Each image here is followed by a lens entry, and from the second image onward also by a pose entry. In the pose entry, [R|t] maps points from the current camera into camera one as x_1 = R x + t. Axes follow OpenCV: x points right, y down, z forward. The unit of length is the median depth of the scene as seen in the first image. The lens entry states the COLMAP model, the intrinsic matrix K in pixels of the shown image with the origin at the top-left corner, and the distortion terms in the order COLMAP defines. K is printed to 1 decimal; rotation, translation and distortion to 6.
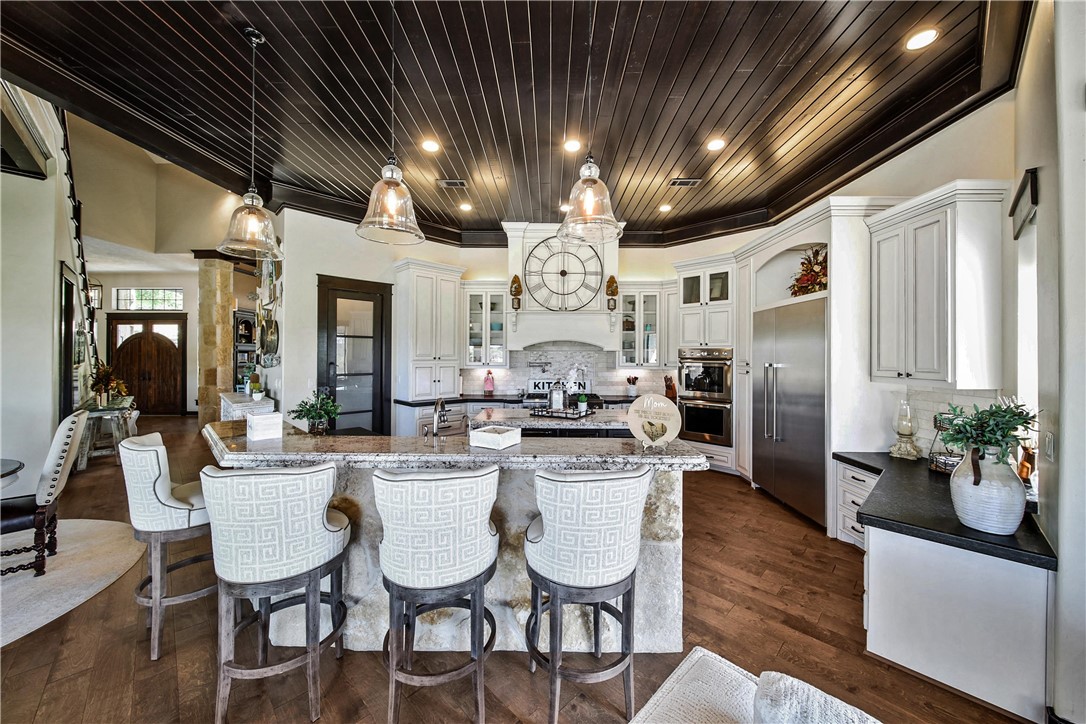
lens RADIAL K [[386.3, 0, 543.0], [0, 386.3, 362.0], [0, 0, 1]] dist [-0.001637, -0.000088]
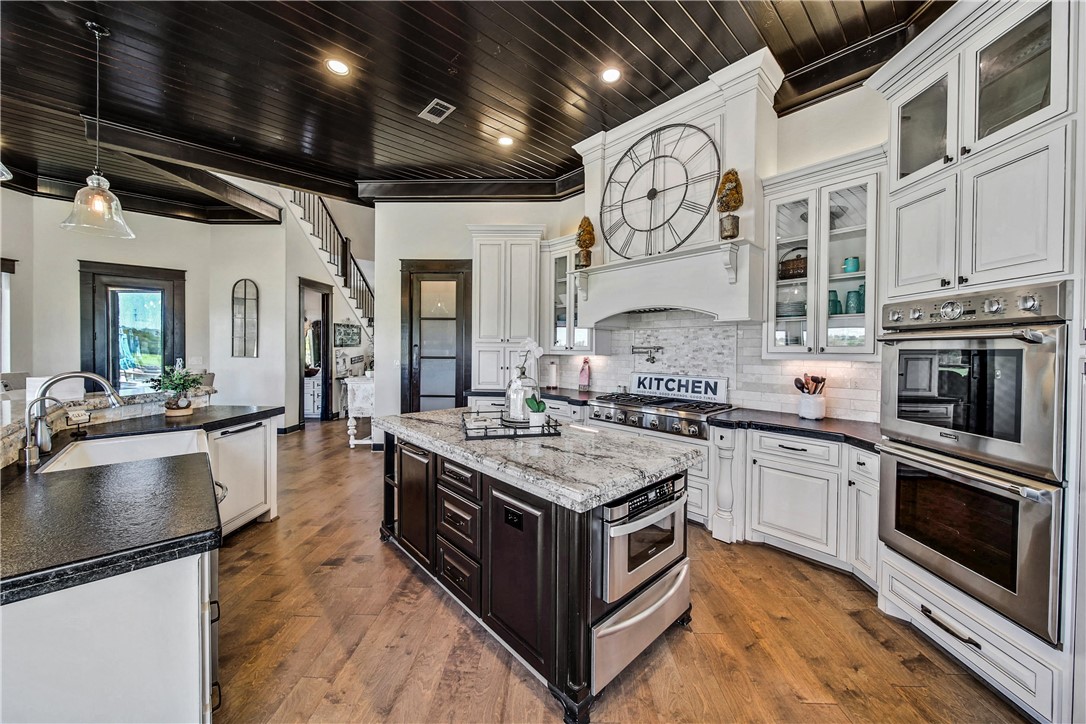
lens RADIAL K [[386.3, 0, 543.0], [0, 386.3, 362.0], [0, 0, 1]] dist [-0.001637, -0.000088]
pose [[0.683655, 0.026953, -0.729307, 0.374416], [-0.017025, 0.999635, 0.020984, 0.017238], [0.729606, -0.001929, 0.683865, 0.473451]]
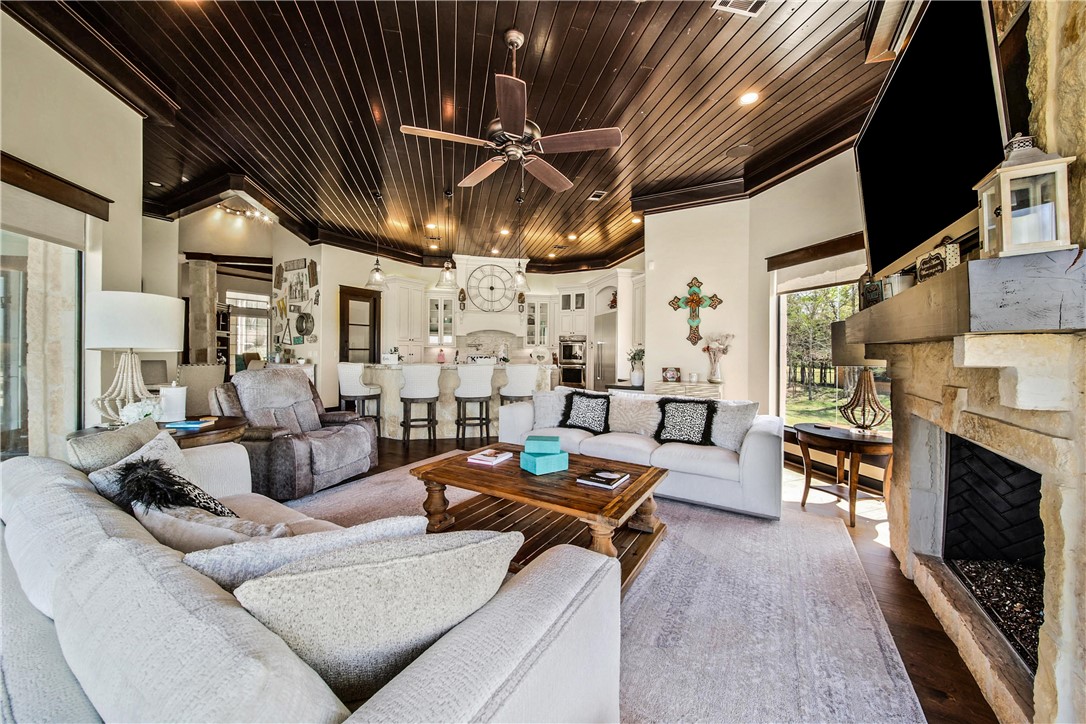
lens RADIAL K [[386.3, 0, 543.0], [0, 386.3, 362.0], [0, 0, 1]] dist [-0.001637, -0.000088]
pose [[0.967664, -0.004137, 0.252210, -0.148789], [0.000603, 0.999901, 0.014086, 0.056298], [-0.252243, -0.013479, 0.967570, -0.624108]]
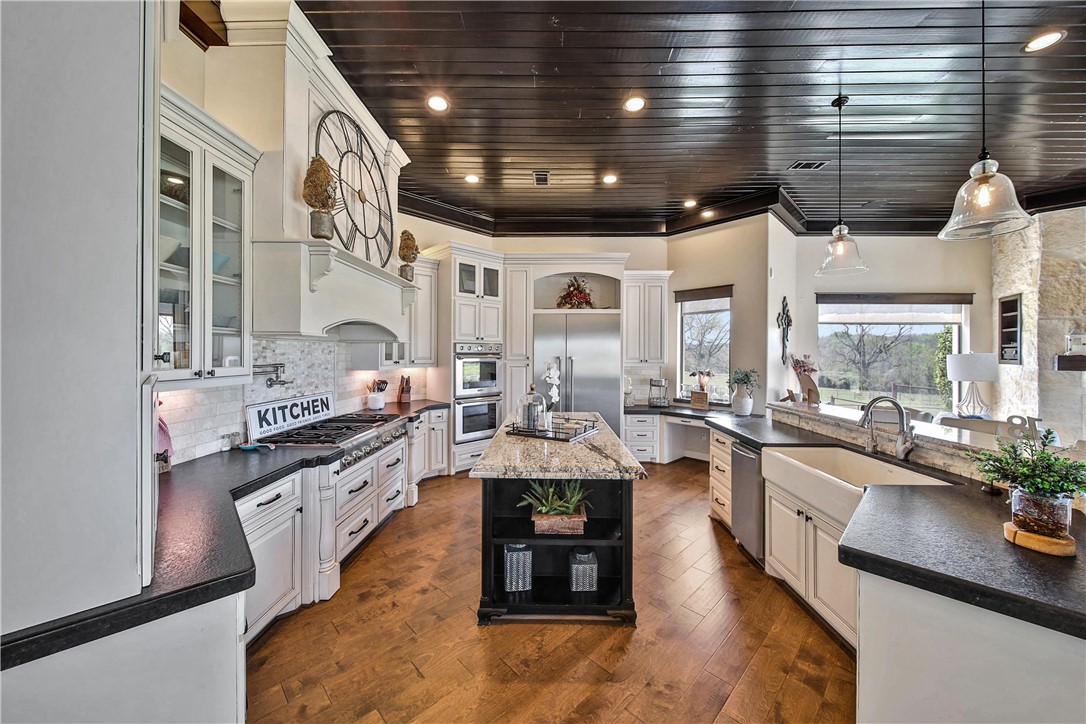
lens RADIAL K [[386.3, 0, 543.0], [0, 386.3, 362.0], [0, 0, 1]] dist [-0.001637, -0.000088]
pose [[0.006970, -0.024221, 0.999682, -0.484622], [0.017191, 0.999562, 0.024099, -0.007300], [-0.999828, 0.017018, 0.007383, 0.744589]]
